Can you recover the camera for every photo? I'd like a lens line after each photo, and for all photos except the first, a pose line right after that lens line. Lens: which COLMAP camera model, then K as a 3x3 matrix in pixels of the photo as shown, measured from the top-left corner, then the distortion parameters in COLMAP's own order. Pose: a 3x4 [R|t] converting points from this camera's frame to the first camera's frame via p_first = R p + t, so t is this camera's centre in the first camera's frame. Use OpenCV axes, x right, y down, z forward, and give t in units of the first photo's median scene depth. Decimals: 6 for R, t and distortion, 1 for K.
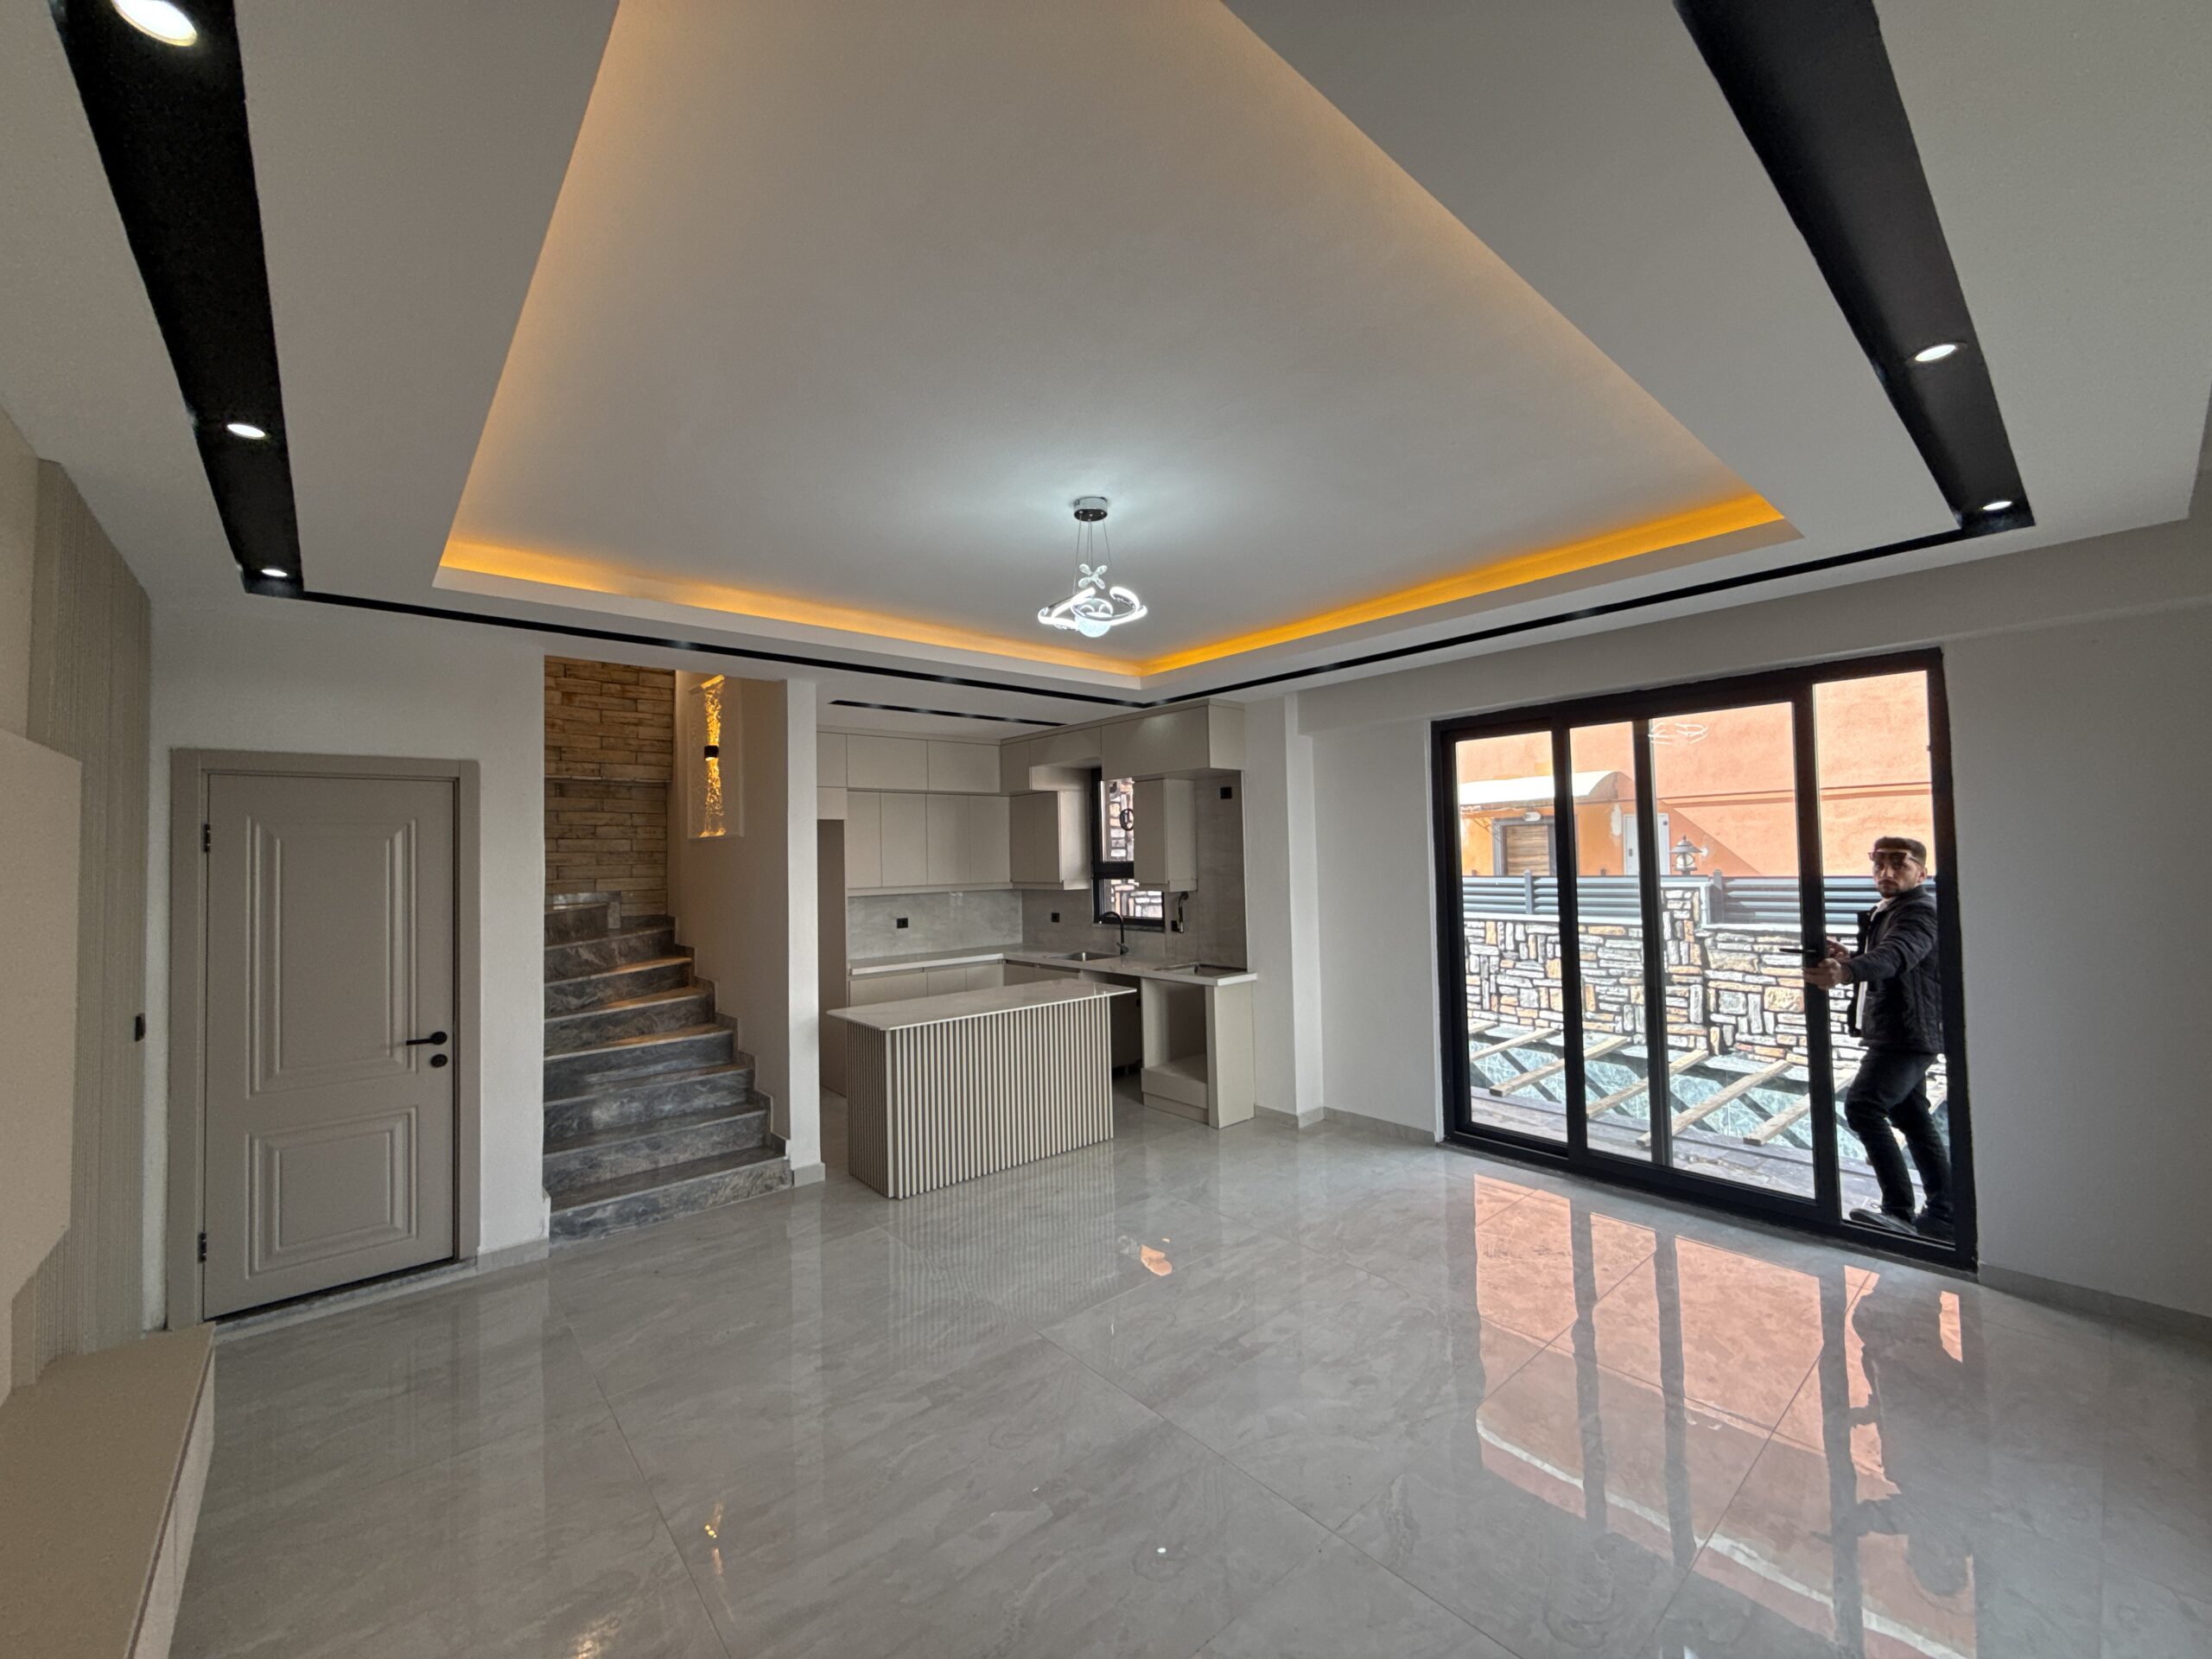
lens RADIAL K [[880.1, 0, 1105.2], [0, 880.1, 829.2], [0, 0, 1]] dist [0.000053, 0.000311]
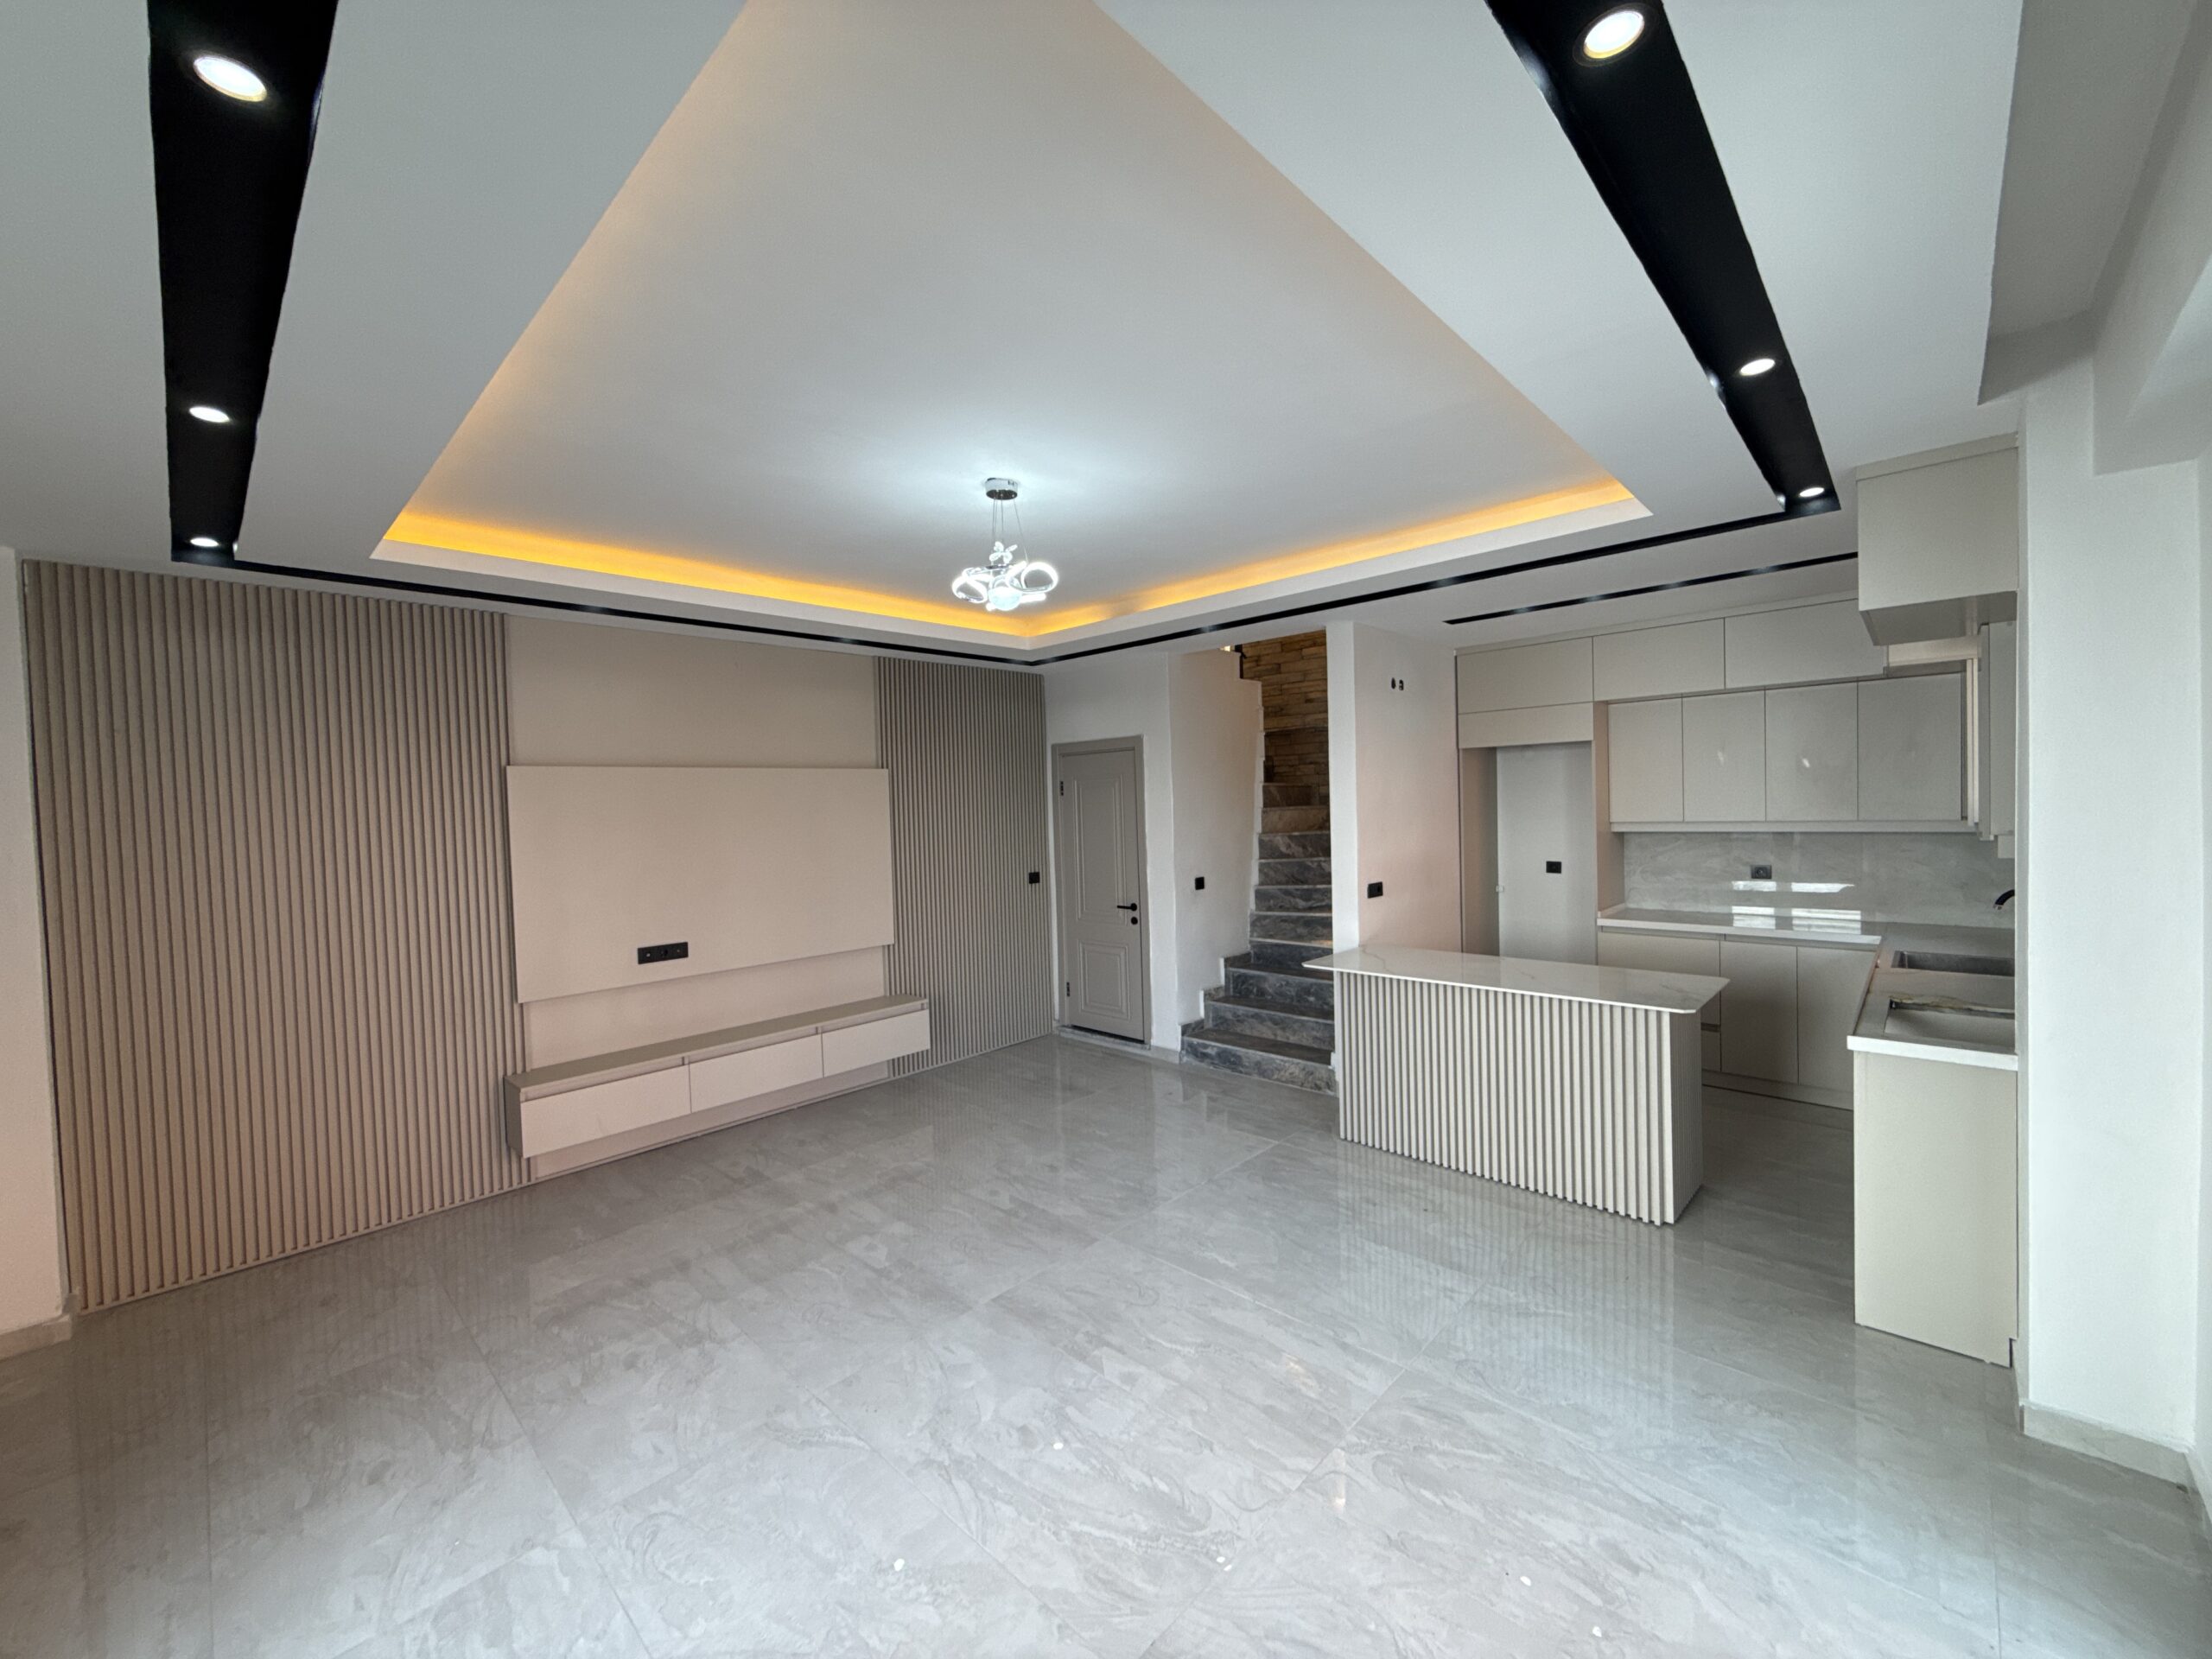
lens RADIAL K [[880.1, 0, 1105.0], [0, 880.1, 829.5], [0, 0, 1]] dist [0.000053, 0.000311]
pose [[0.098155, 0.048772, -0.993975, 0.623041], [0.061802, 0.996572, 0.055003, -0.000865], [0.993250, -0.066828, 0.094804, 0.575305]]
